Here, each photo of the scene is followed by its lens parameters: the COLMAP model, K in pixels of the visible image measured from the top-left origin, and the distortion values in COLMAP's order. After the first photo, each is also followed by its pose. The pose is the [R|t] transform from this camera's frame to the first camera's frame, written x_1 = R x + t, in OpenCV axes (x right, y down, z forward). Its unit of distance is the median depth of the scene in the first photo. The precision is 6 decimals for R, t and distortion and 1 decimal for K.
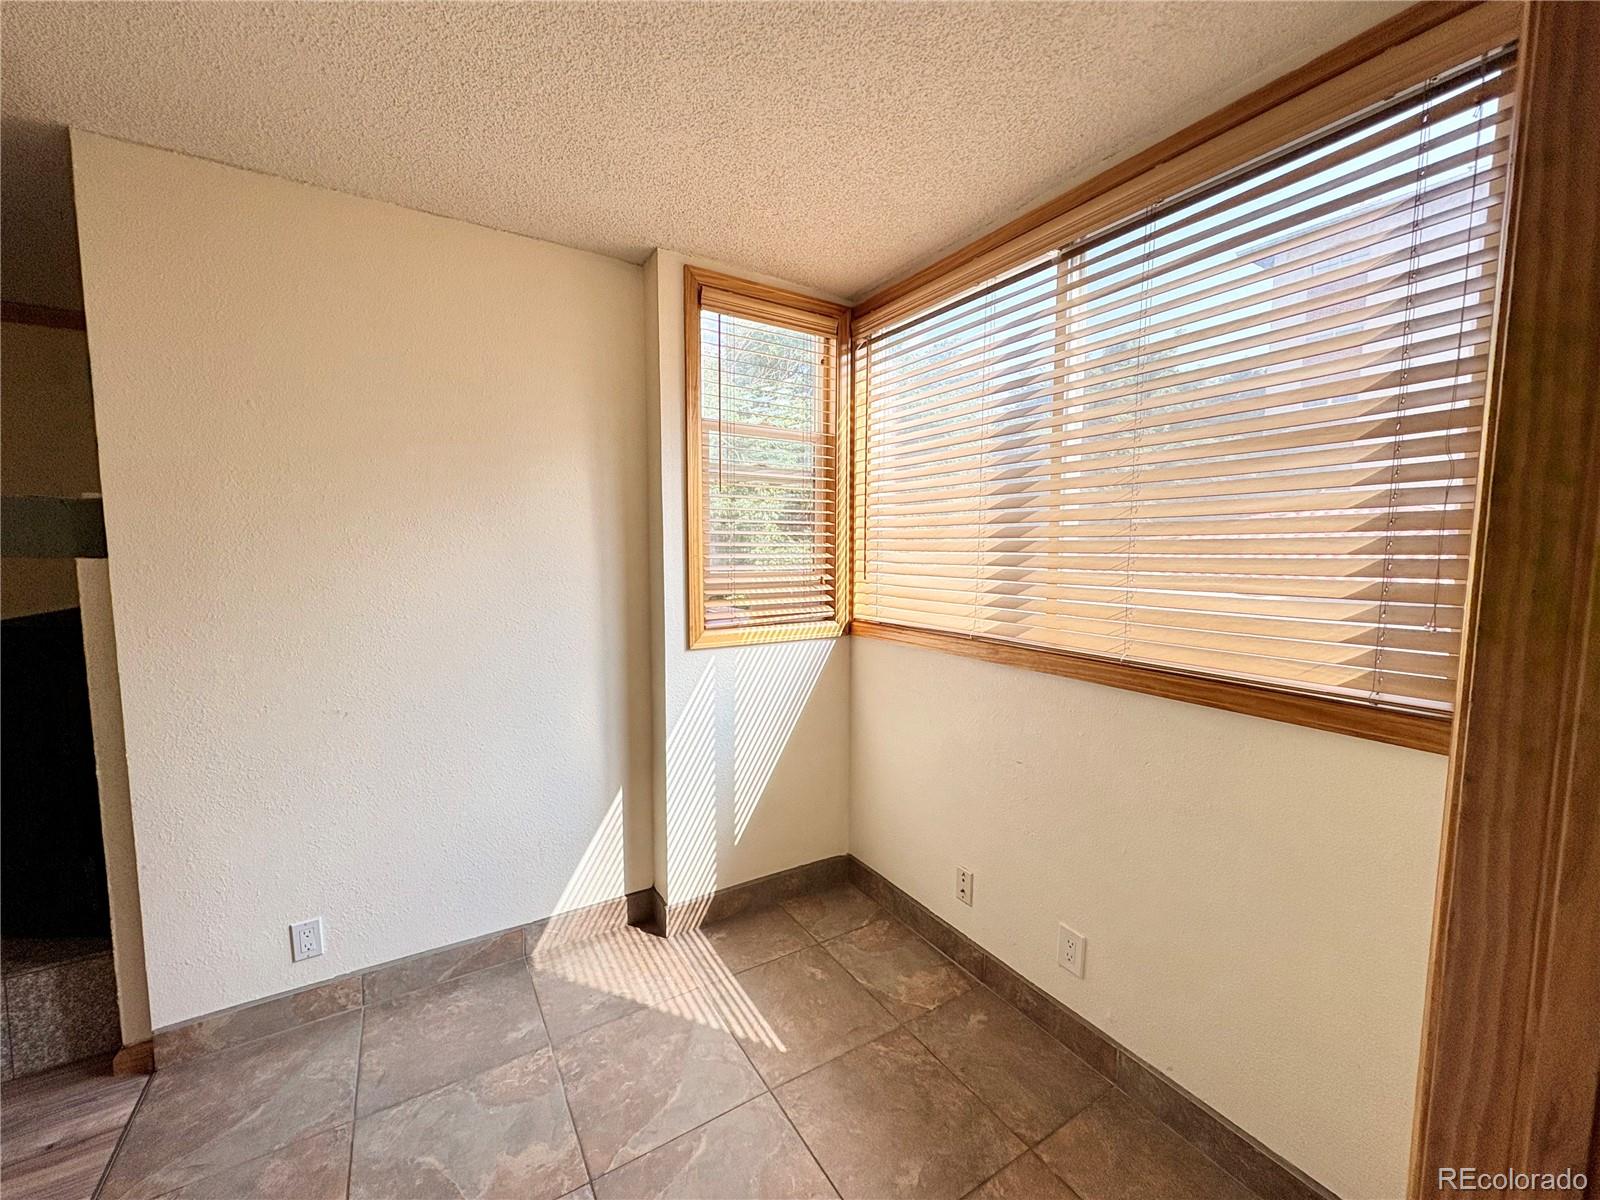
lens RADIAL K [[632.6, 0, 800.0], [0, 632.6, 600.0], [0, 0, 1]] dist [0.000647, 0.000062]
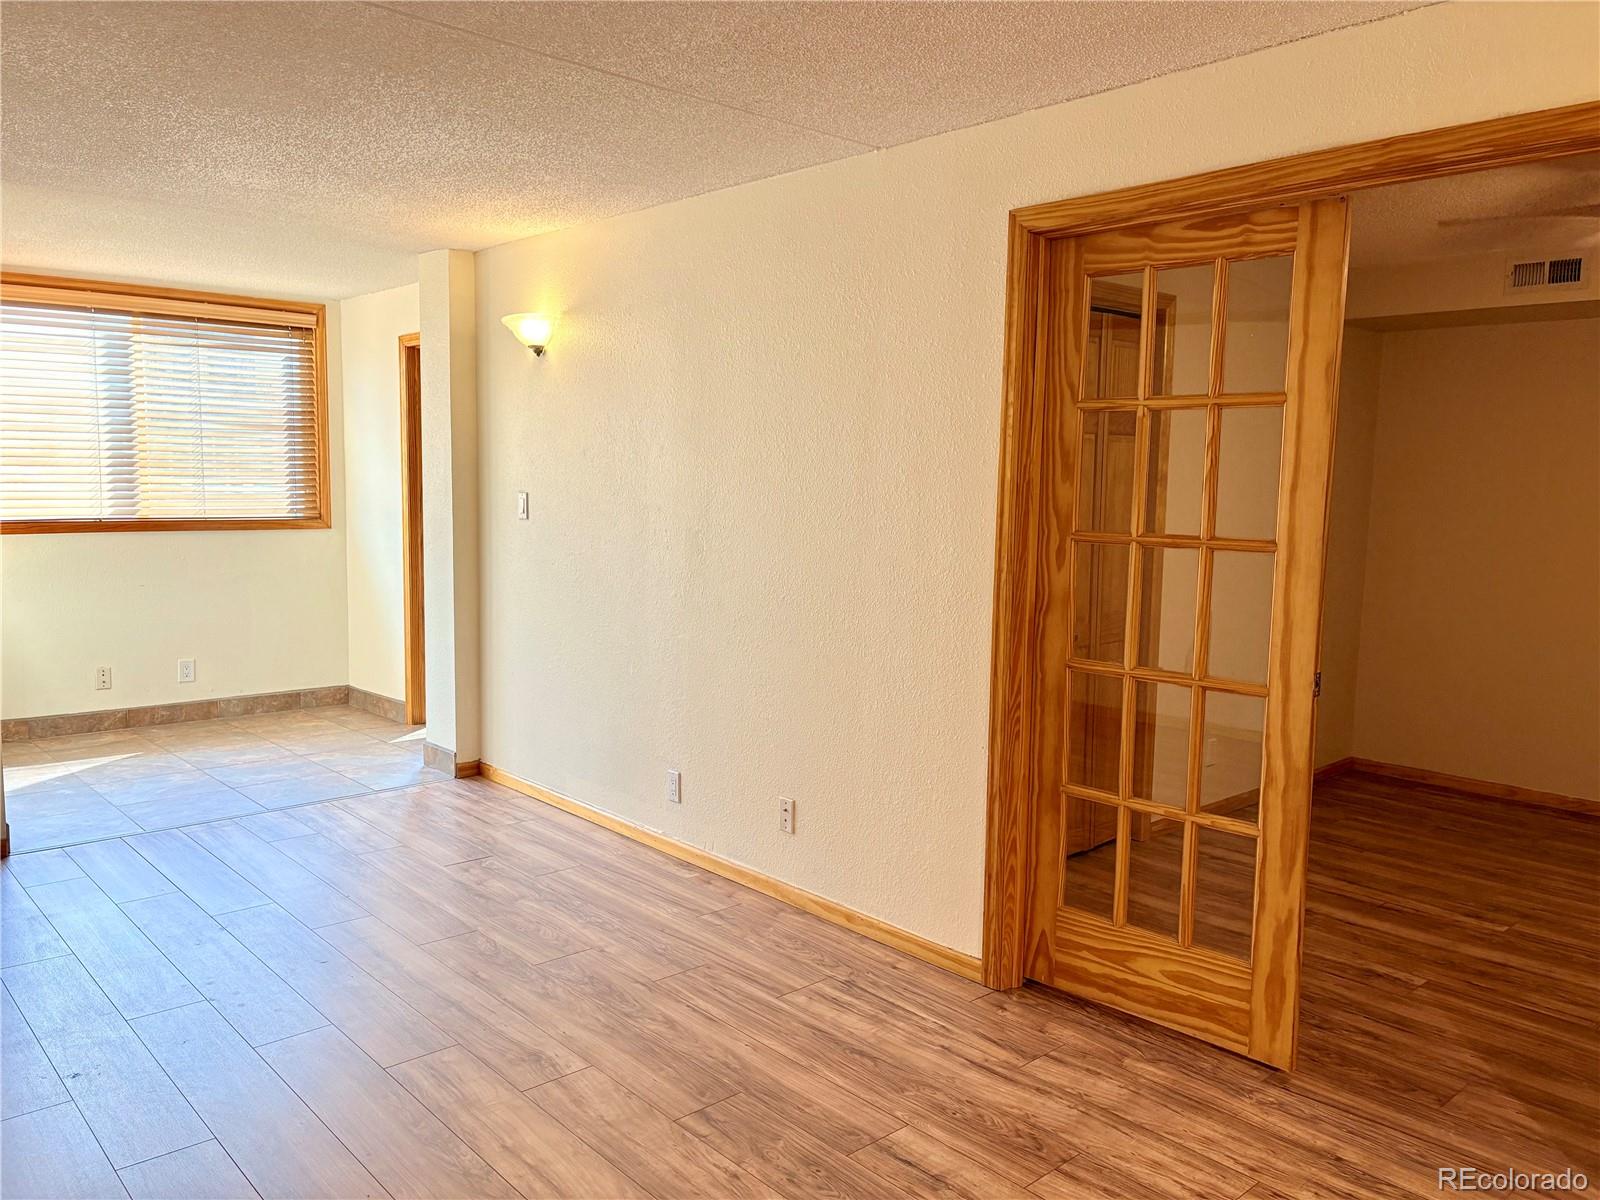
lens RADIAL K [[1211.3, 0, 810.1], [0, 1211.3, 603.2], [0, 0, 1]] dist [0.039681, -0.036303]
pose [[-0.181523, -0.113014, 0.976871, -2.960766], [0.063714, 0.989936, 0.126364, -0.008398], [-0.981320, 0.085178, -0.172496, -0.215911]]
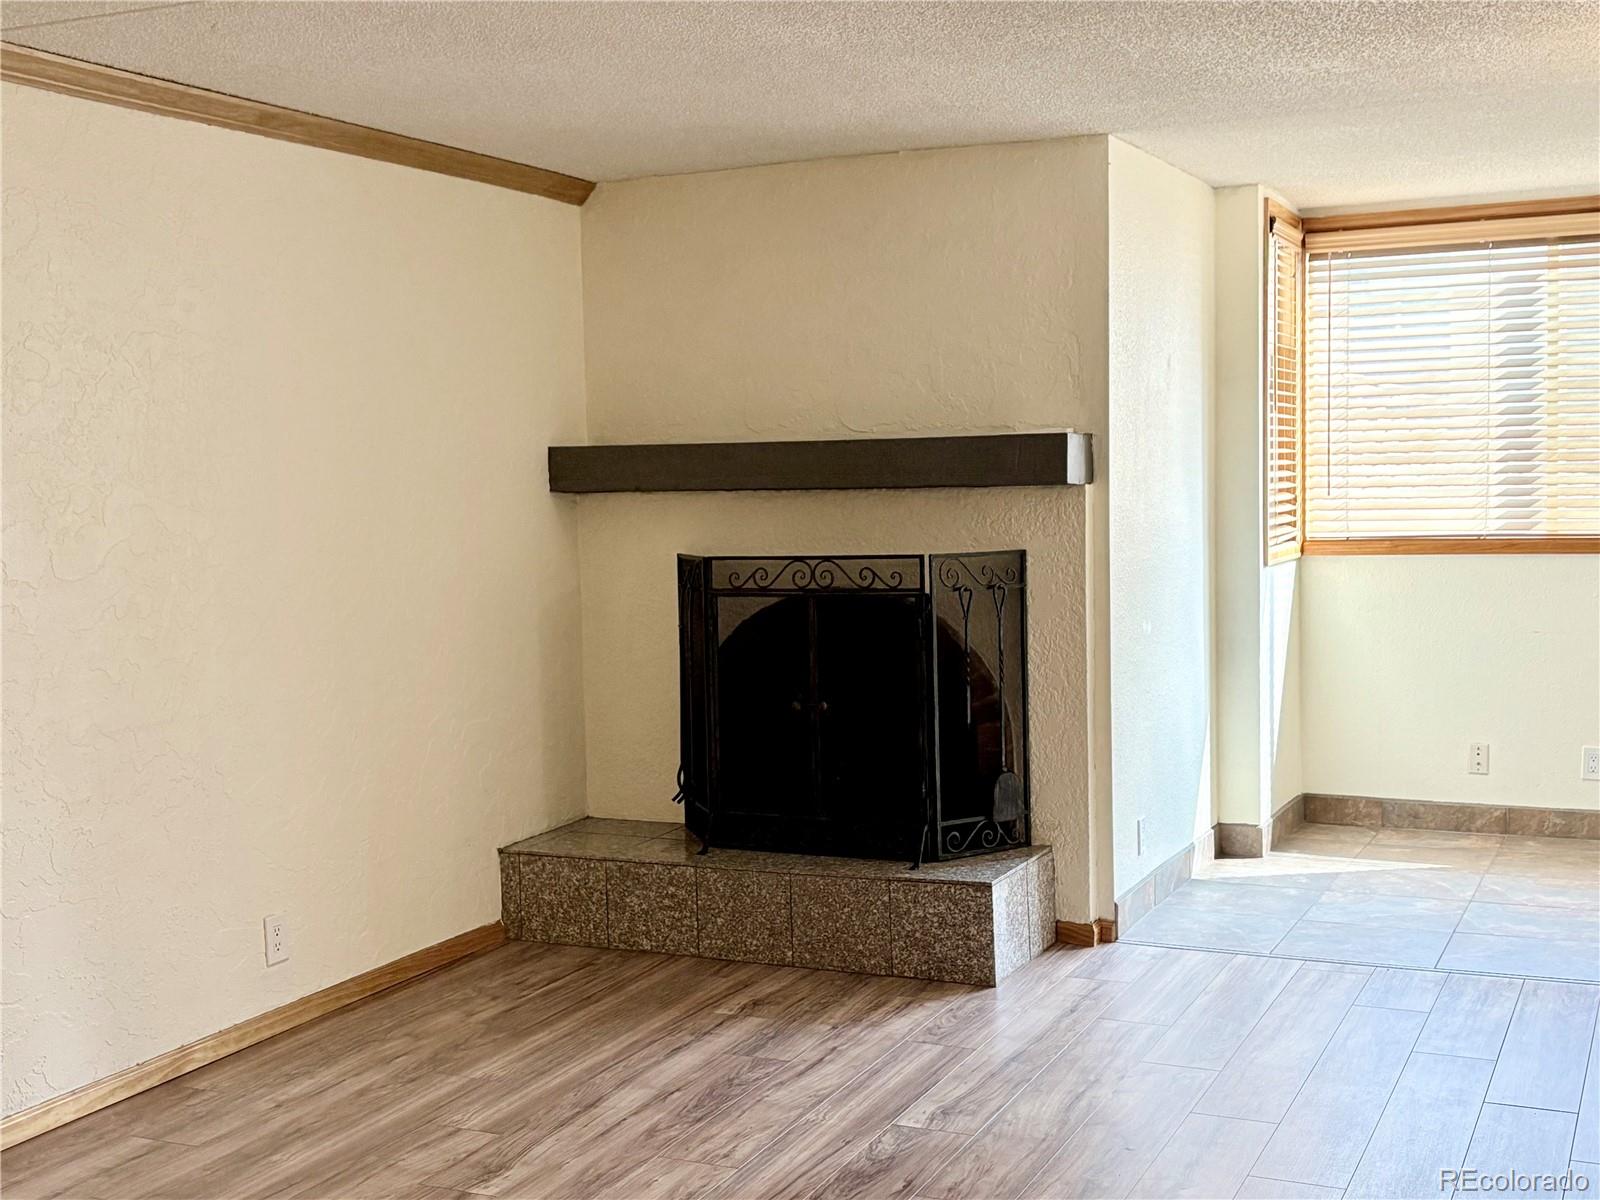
lens RADIAL K [[1878.0, 0, 800.0], [0, 1878.0, 600.0], [0, 0, 1]] dist [0.152068, -0.498766]
pose [[0.840764, -0.059297, 0.538144, -2.502328], [0.072265, 0.997381, -0.003004, 0.090512], [-0.536557, 0.041414, 0.842848, -1.185792]]
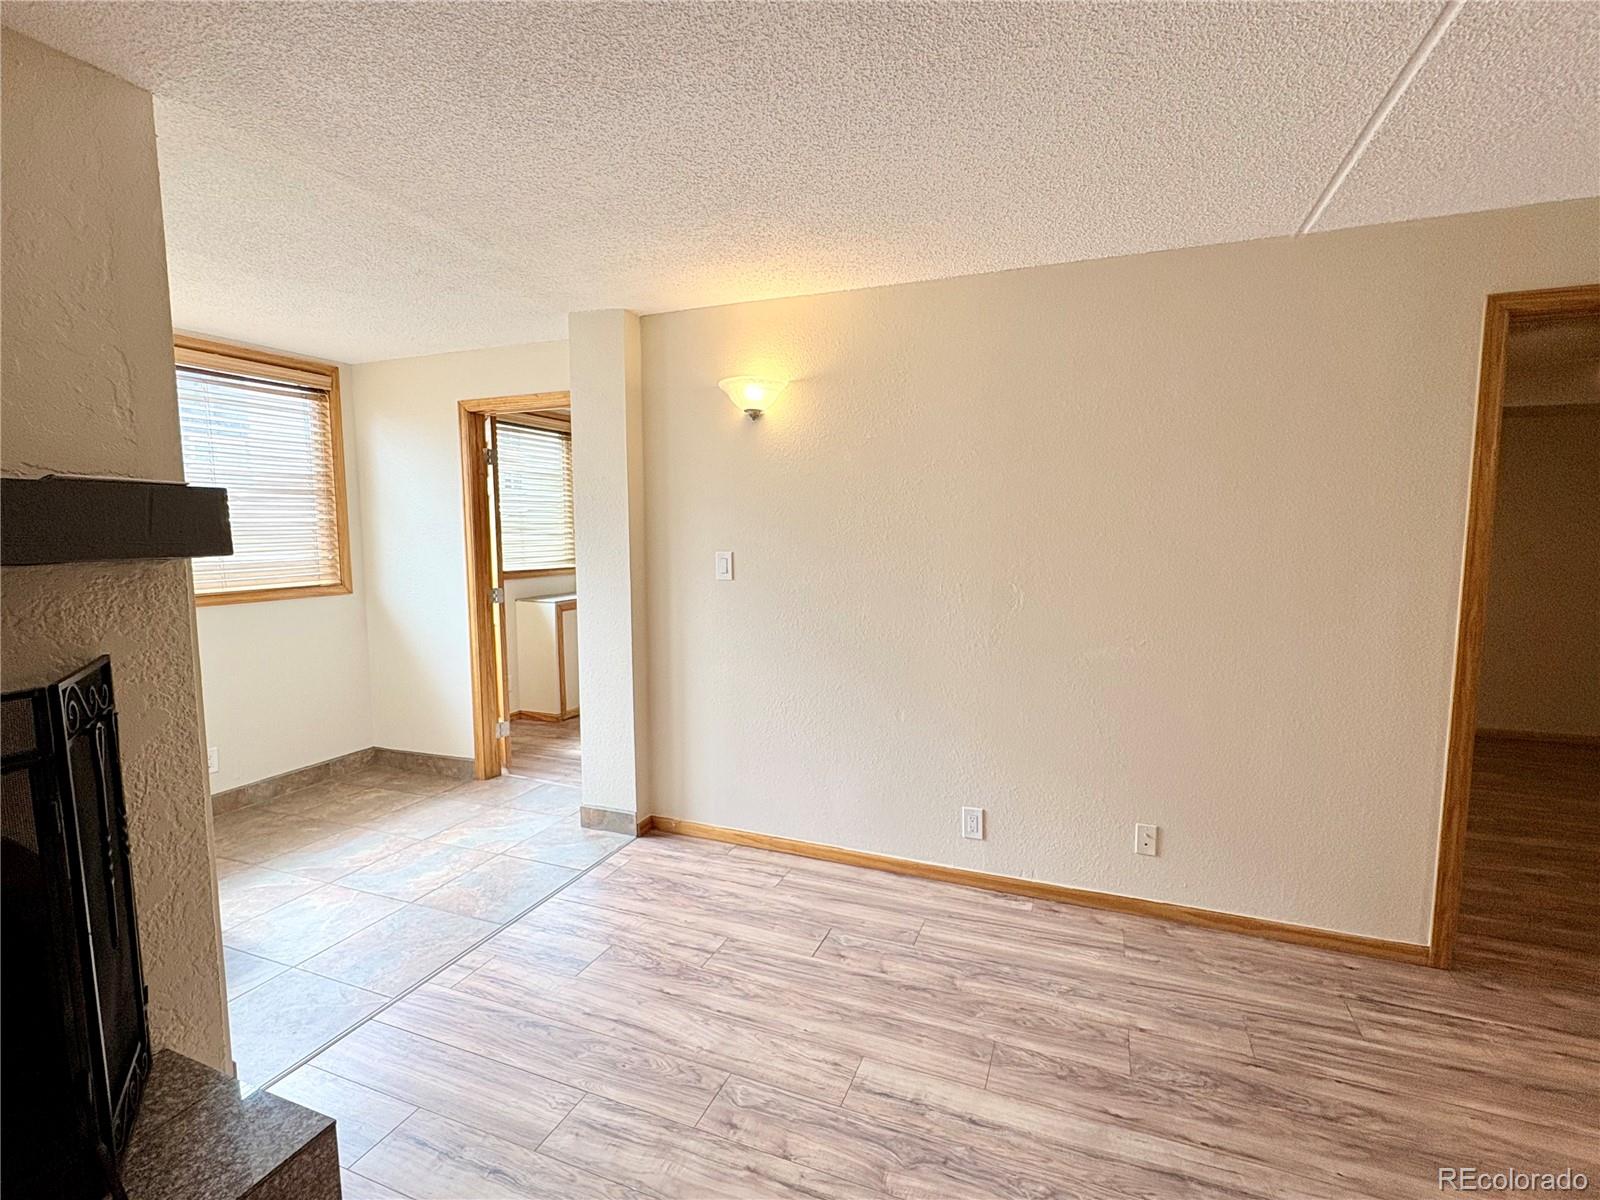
lens RADIAL K [[743.4, 0, 804.6], [0, 743.4, 603.0], [0, 0, 1]] dist [0.001527, 0.000051]
pose [[-0.593800, -0.085517, 0.800055, -1.802088], [0.065288, 0.985936, 0.153842, -0.078207], [-0.801959, 0.143585, -0.579866, 0.662617]]
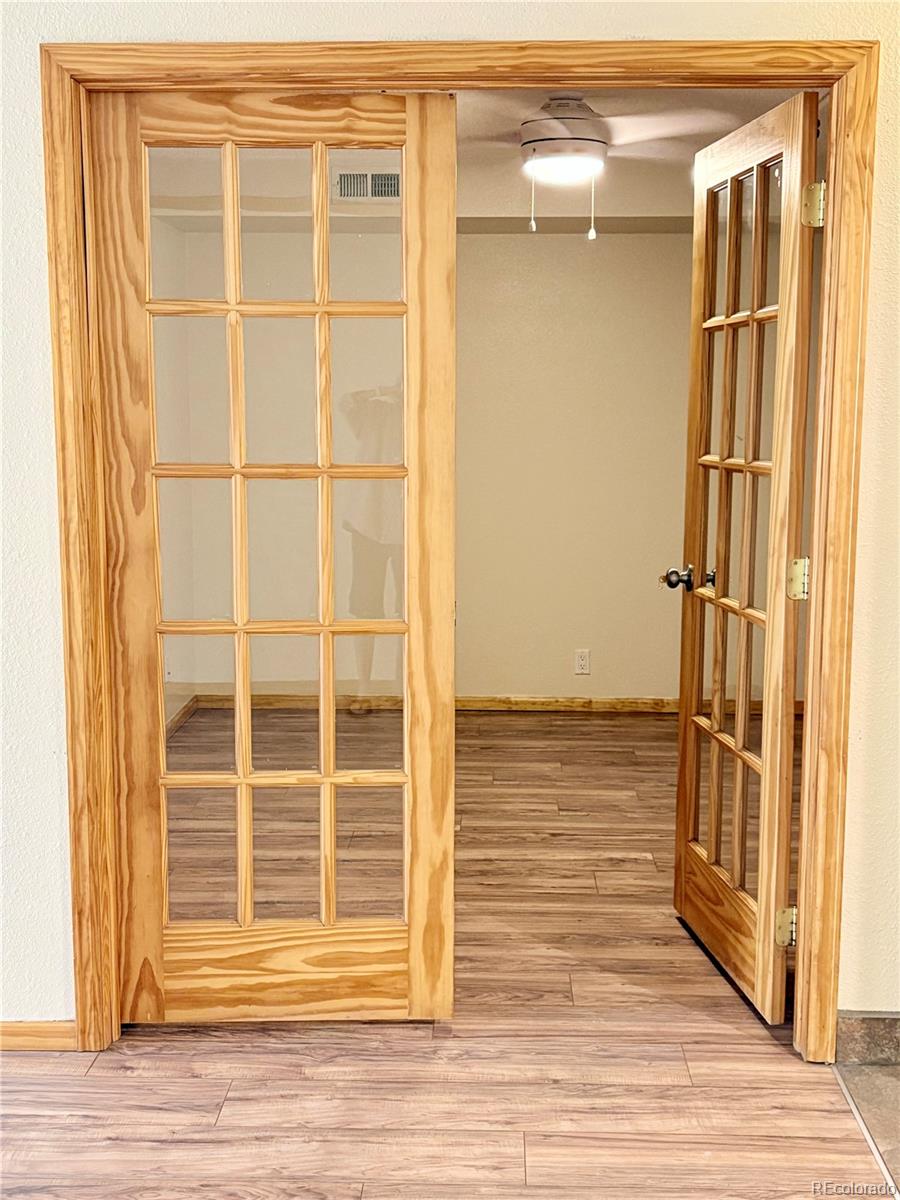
lens RADIAL K [[1408.5, 0, 450.0], [0, 1408.5, 600.0], [0, 0, 1]] dist [0.152068, -0.498766]
pose [[-0.830982, -0.085651, 0.549667, -2.582938], [0.040538, 0.976126, 0.213389, -0.044120], [-0.554821, 0.199605, -0.807671, 0.201601]]
